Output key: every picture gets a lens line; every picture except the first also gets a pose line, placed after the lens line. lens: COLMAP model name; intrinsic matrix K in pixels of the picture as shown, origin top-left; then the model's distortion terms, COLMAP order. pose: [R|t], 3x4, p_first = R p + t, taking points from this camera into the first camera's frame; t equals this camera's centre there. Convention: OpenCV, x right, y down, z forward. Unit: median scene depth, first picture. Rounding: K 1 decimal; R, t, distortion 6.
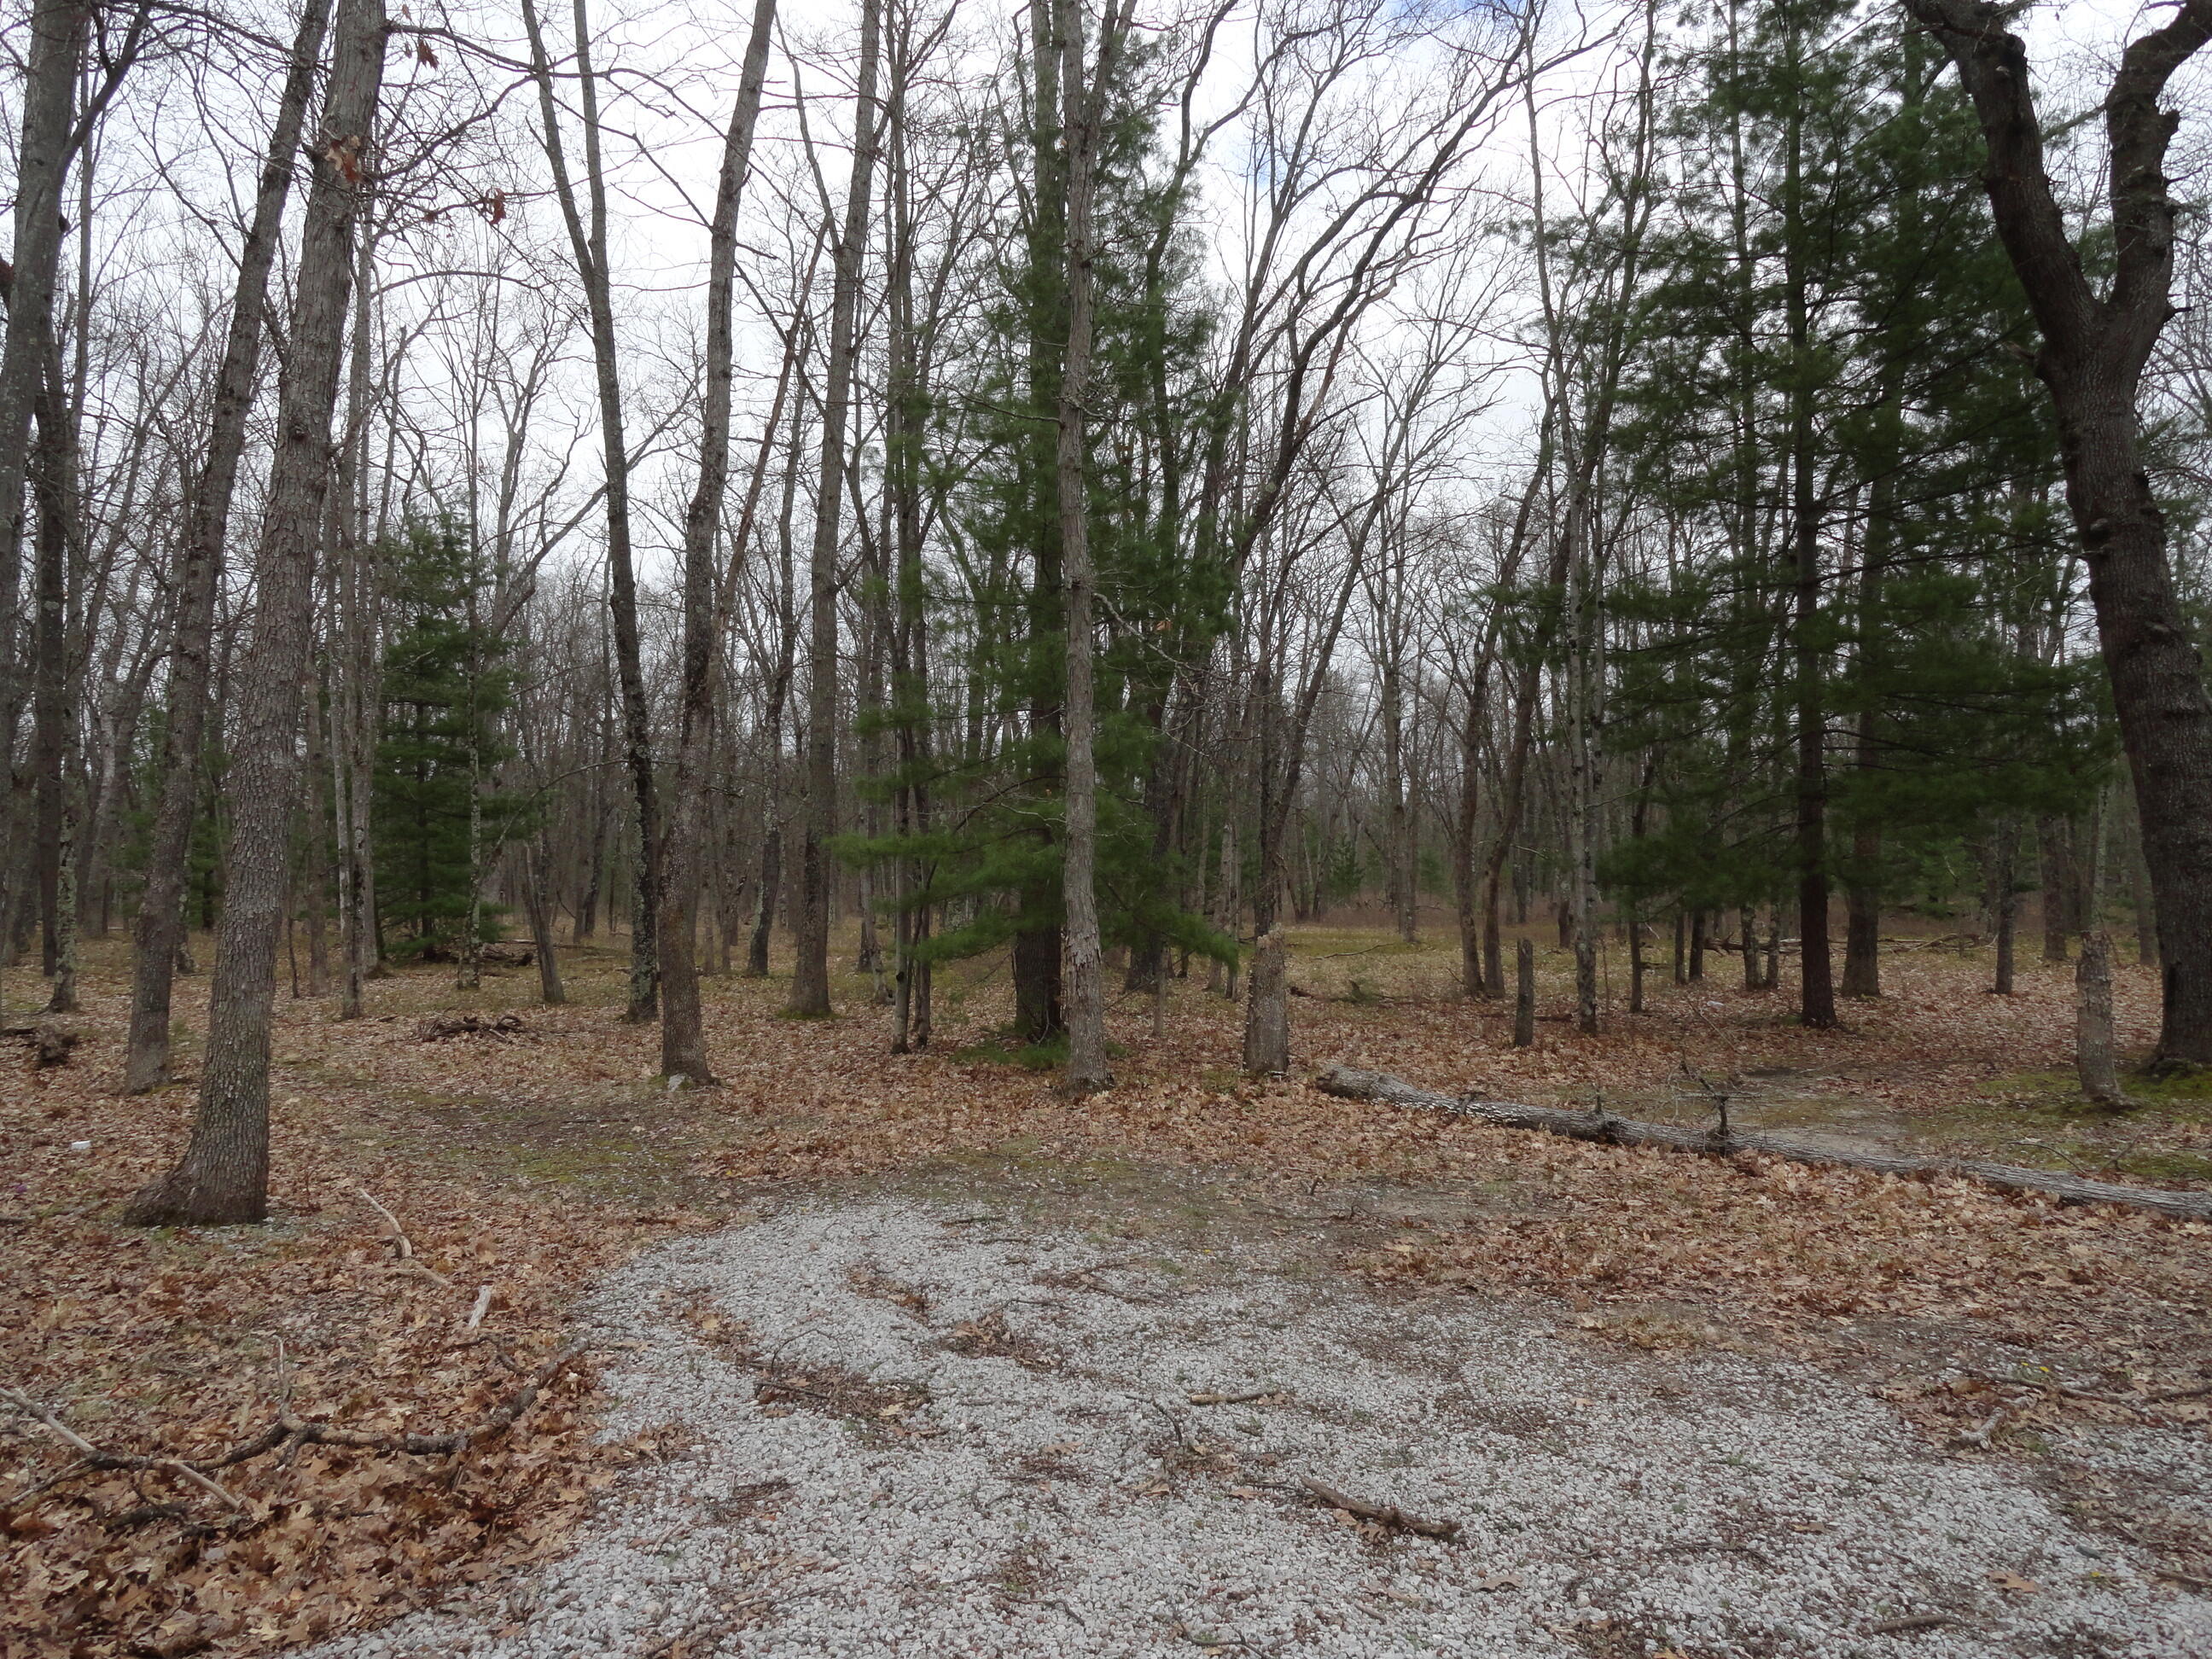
lens RADIAL K [[1555.2, 0, 1106.4], [0, 1555.2, 833.4], [0, 0, 1]] dist [-0.003540, -0.000865]
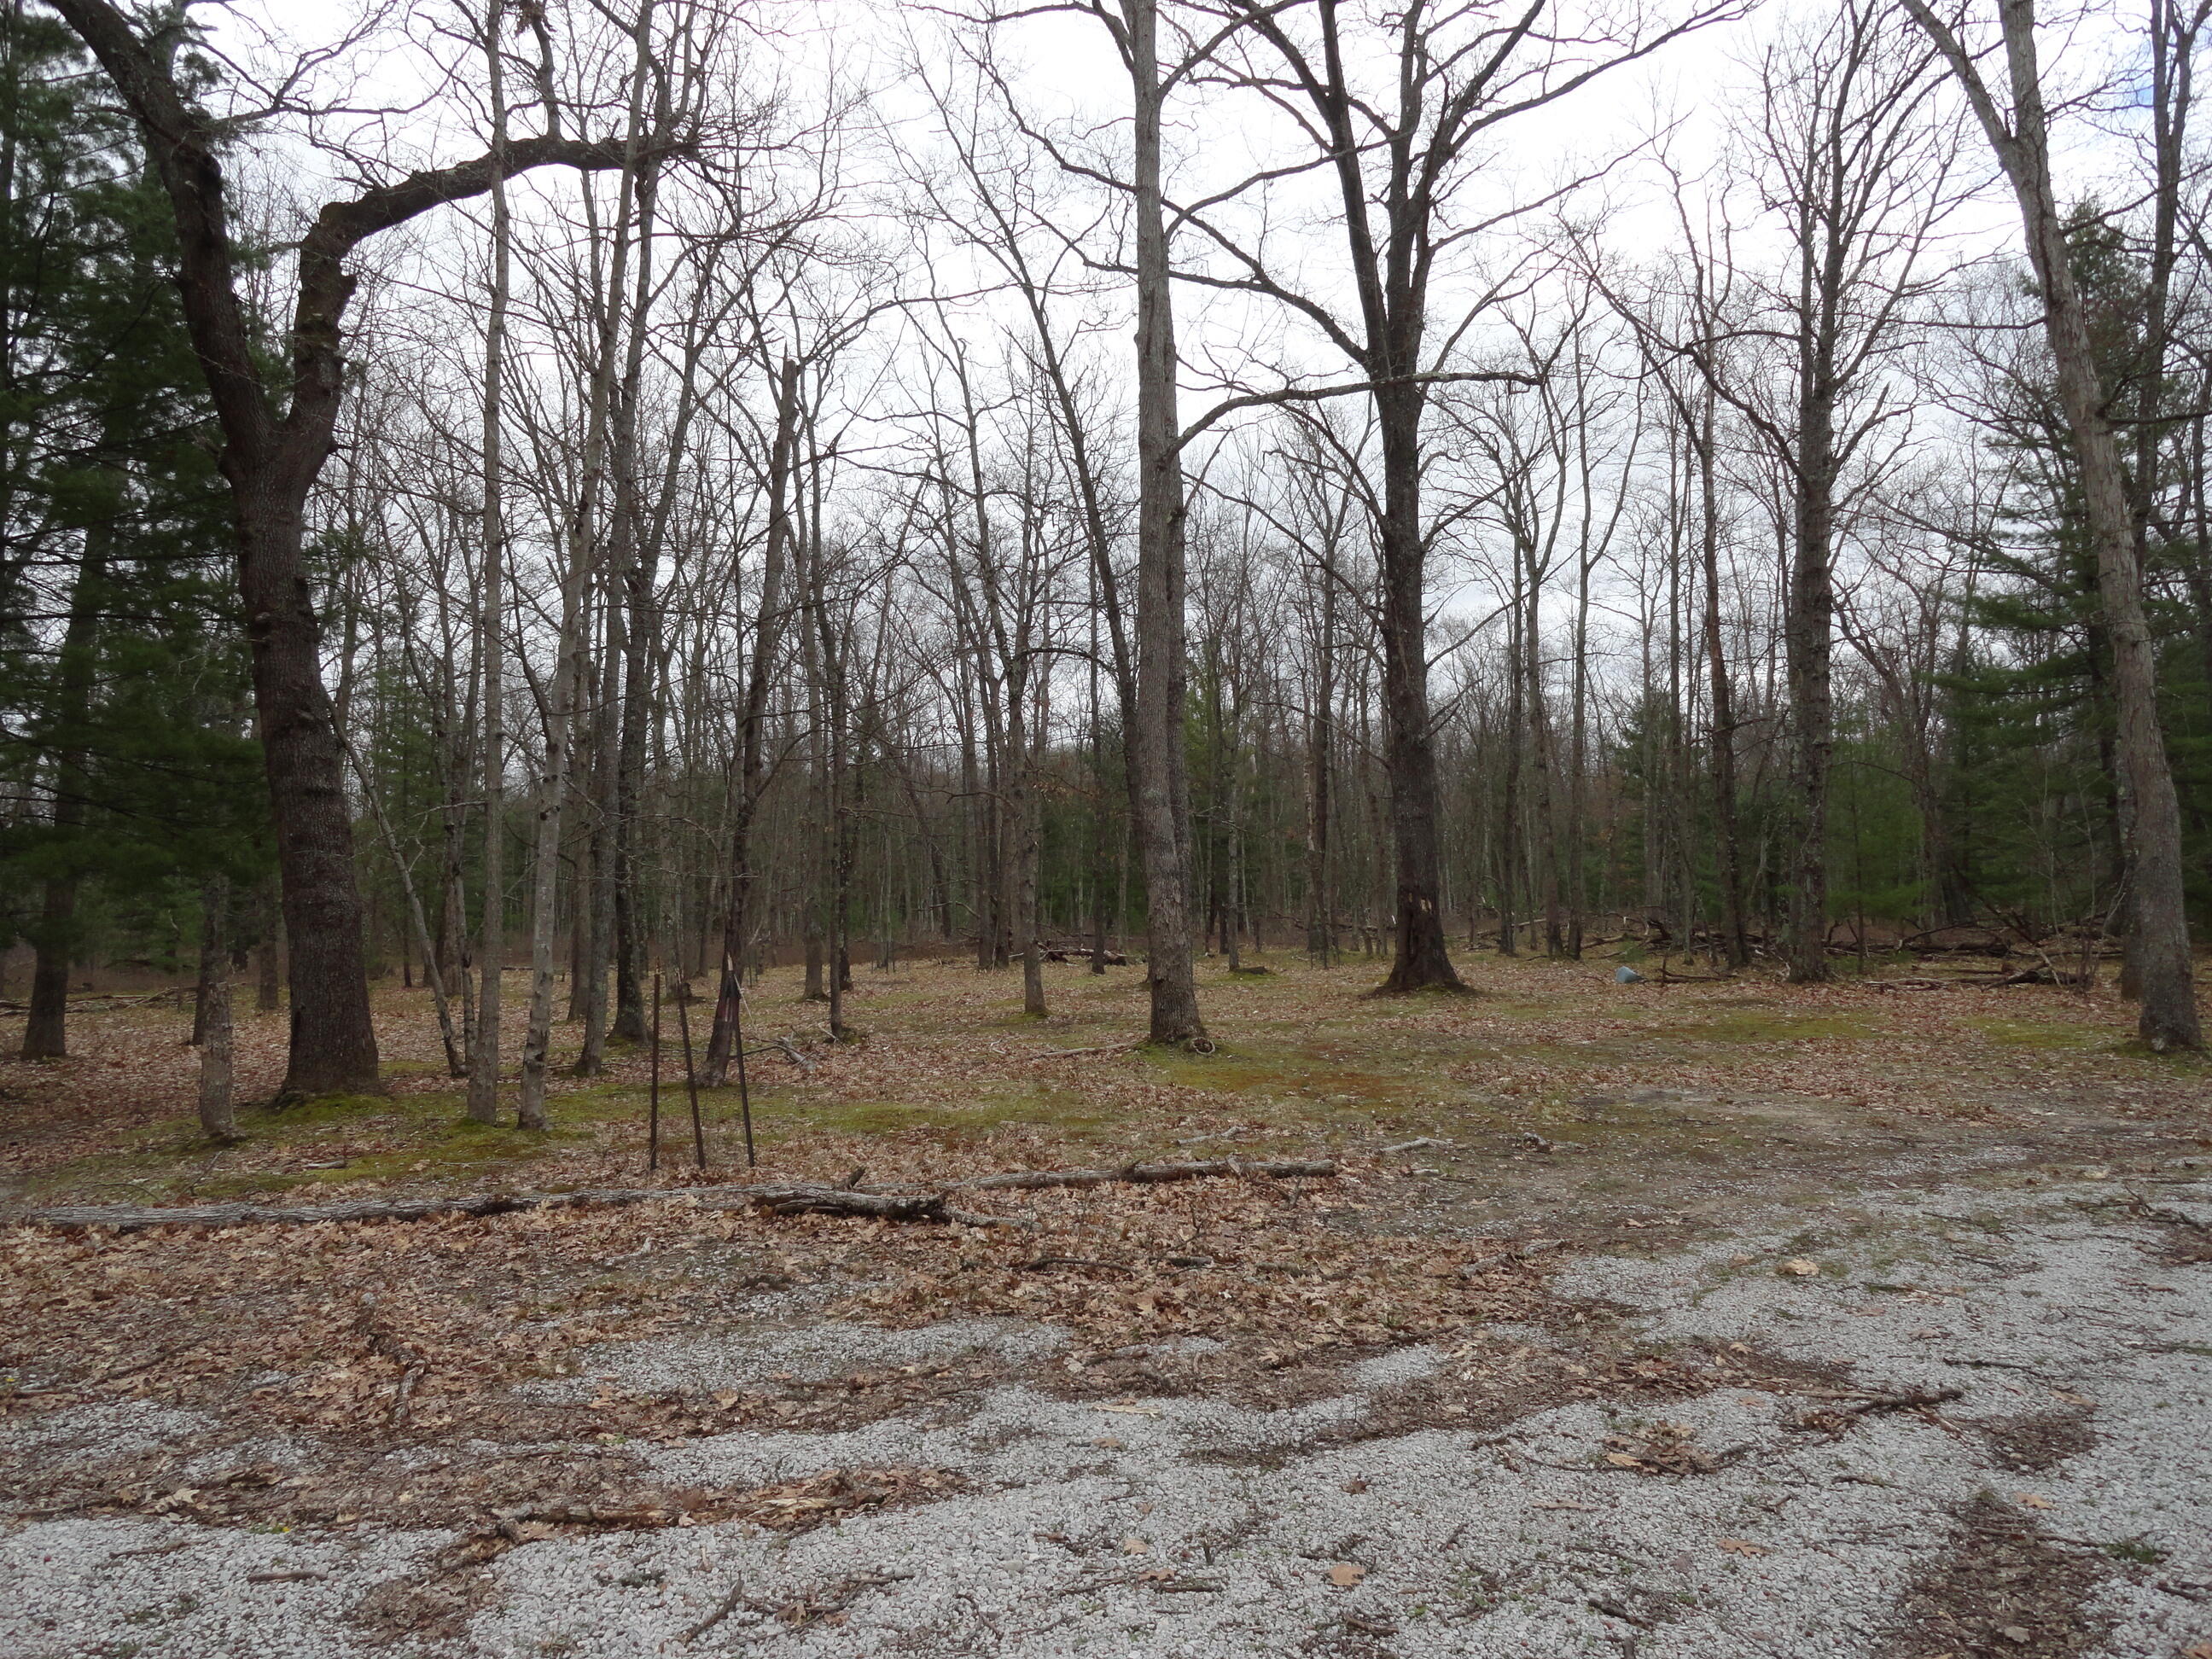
lens RADIAL K [[1555.2, 0, 1105.7], [0, 1555.2, 822.5], [0, 0, 1]] dist [-0.003540, -0.000865]
pose [[0.533881, 0.038770, 0.844671, 0.026245], [-0.005757, 0.999092, -0.042219, -0.010042], [-0.845540, 0.017677, 0.533619, -0.142424]]
